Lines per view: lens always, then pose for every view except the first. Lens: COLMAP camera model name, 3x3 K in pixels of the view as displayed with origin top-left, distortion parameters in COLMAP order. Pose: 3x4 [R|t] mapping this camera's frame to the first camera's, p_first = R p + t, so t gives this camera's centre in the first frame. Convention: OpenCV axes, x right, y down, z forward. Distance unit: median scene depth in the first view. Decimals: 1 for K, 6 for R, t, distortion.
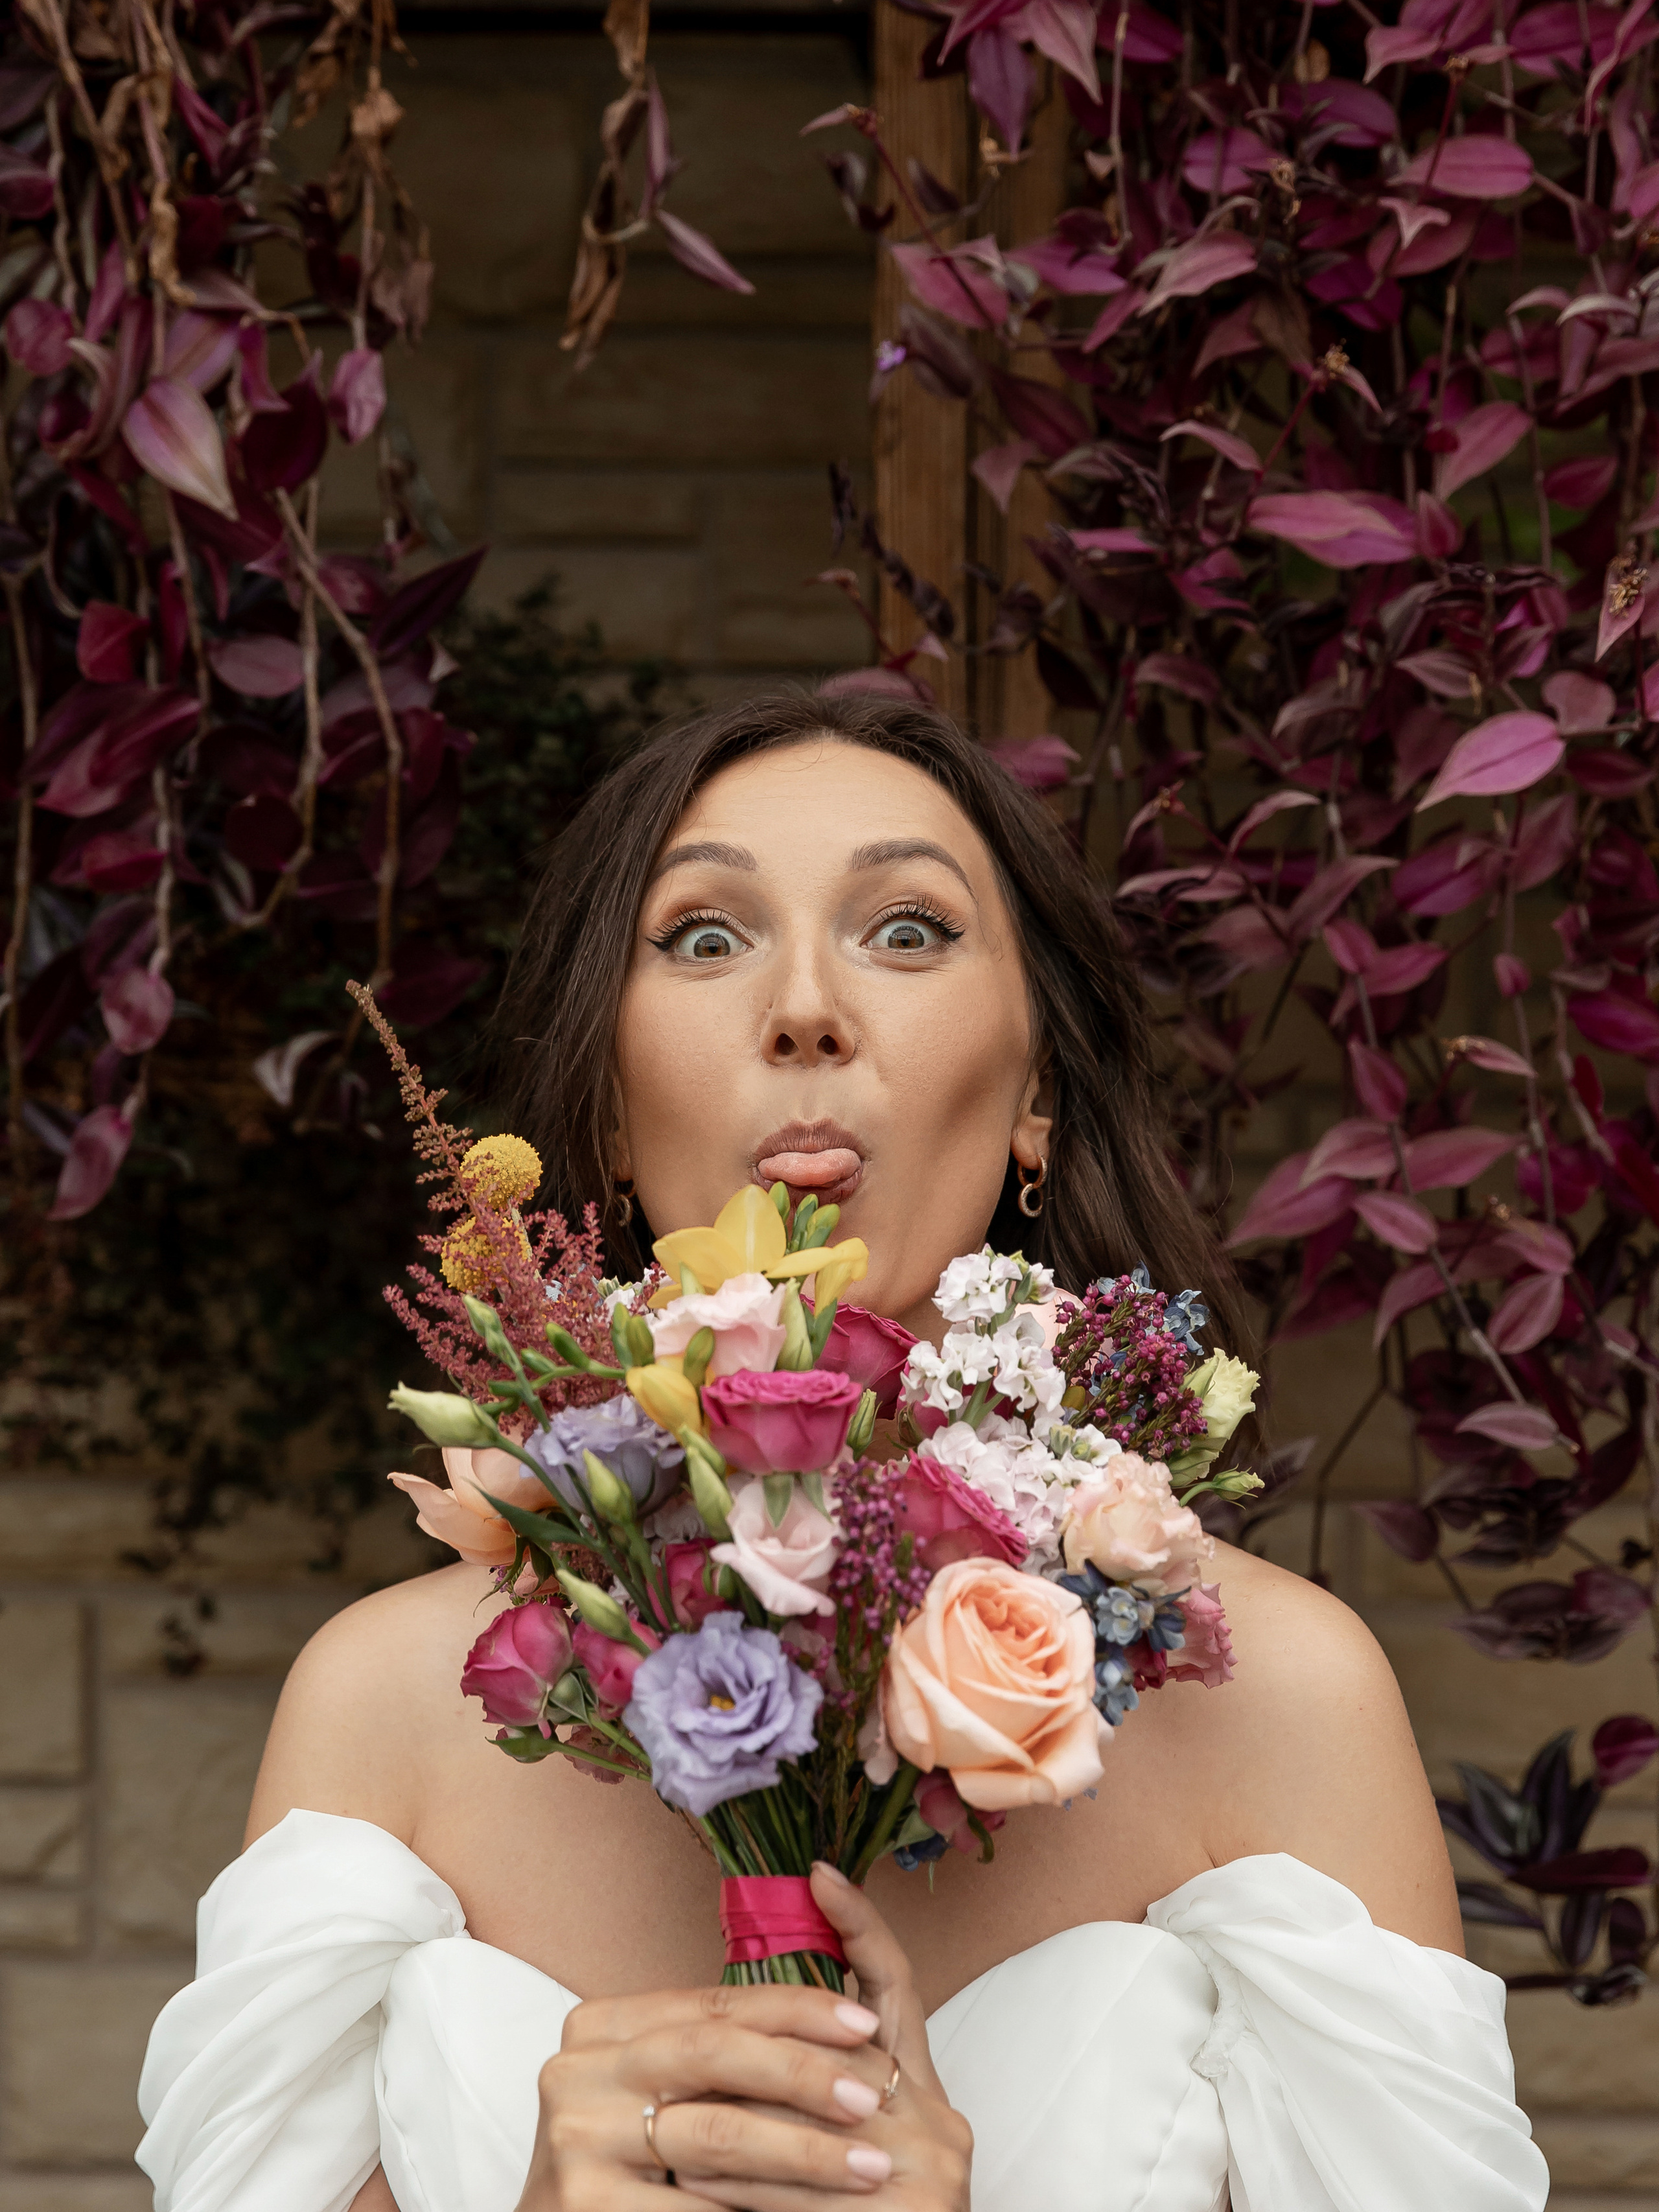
lens RADIAL K [[4373.1, 0, 829.5], [0, 4373.1, 1106.0], [0, 0, 1]] dist [0.016630, -0.019451]
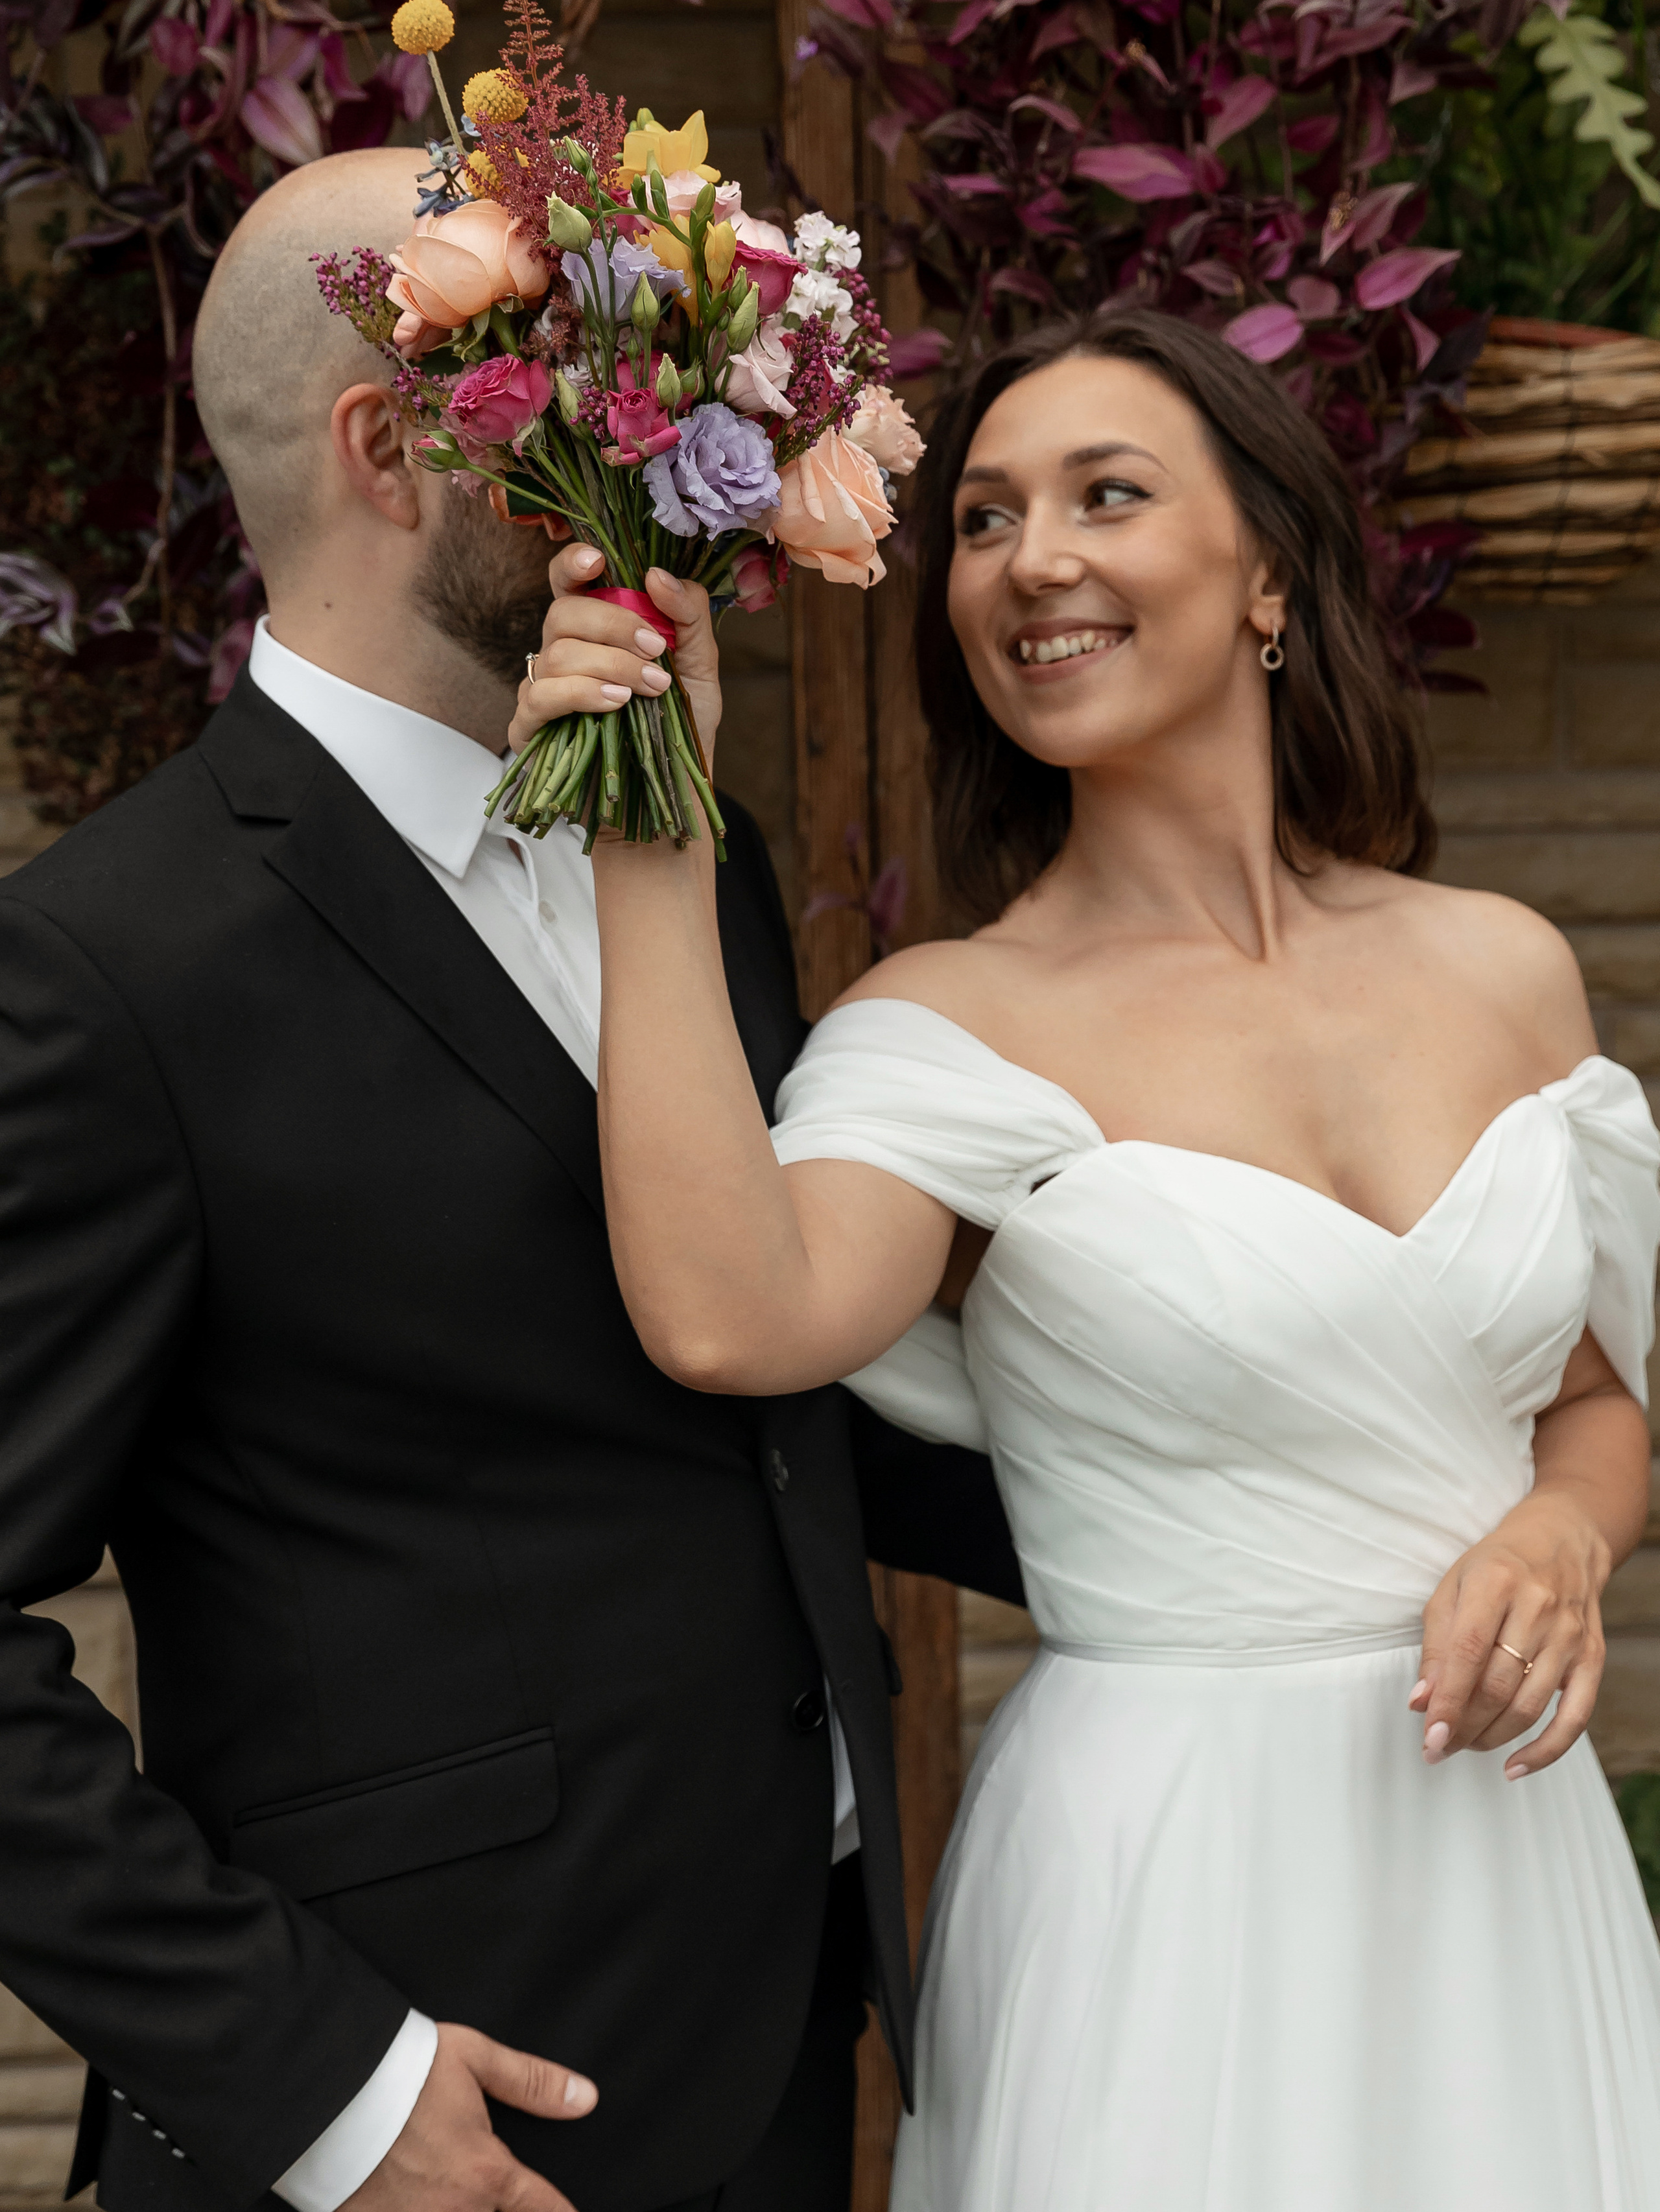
lens RADIAL K [[4052.7, 0, 830.0], [0, 4052.7, 1106.0], [0, 0, 1]] dist [-0.033437, 0.047502]
pose [[0.998720, -0.028094, 0.042069, -0.040610], [0.023866, 0.994918, 0.097823, 0.032152], [-0.044603, -0.096694, 0.994314, -0.278236]]
